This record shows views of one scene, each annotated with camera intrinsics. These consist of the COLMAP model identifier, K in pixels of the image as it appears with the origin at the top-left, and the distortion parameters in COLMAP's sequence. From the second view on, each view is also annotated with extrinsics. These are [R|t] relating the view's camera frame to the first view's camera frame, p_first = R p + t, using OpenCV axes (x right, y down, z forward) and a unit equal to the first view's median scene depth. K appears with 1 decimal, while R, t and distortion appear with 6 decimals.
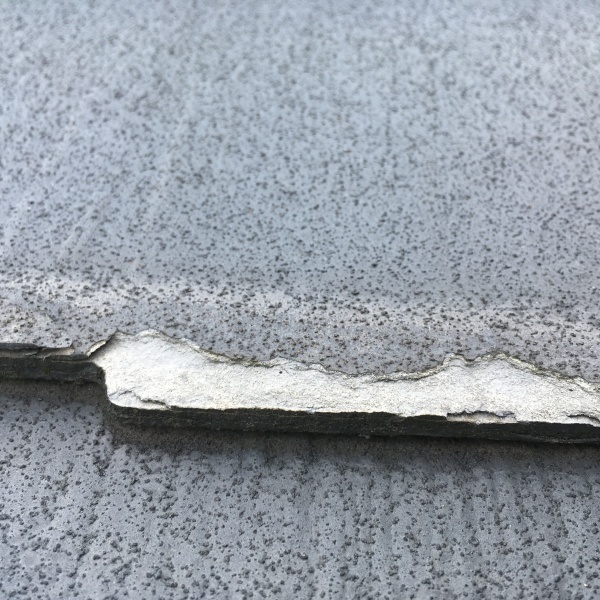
lens RADIAL K [[670.8, 0, 301.9], [0, 670.8, 299.6], [0, 0, 1]] dist [0.028340, 0.000000]
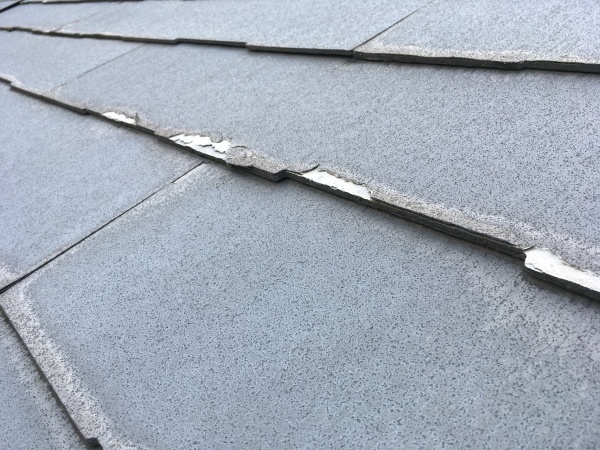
lens RADIAL K [[510.1, 0, 298.0], [0, 510.1, 224.0], [0, 0, 1]] dist [0.042608, -0.079340]
pose [[0.652404, 0.248566, -0.715950, 0.638421], [-0.267954, 0.959322, 0.088890, 0.037356], [0.708921, 0.133850, 0.692470, -1.320009]]
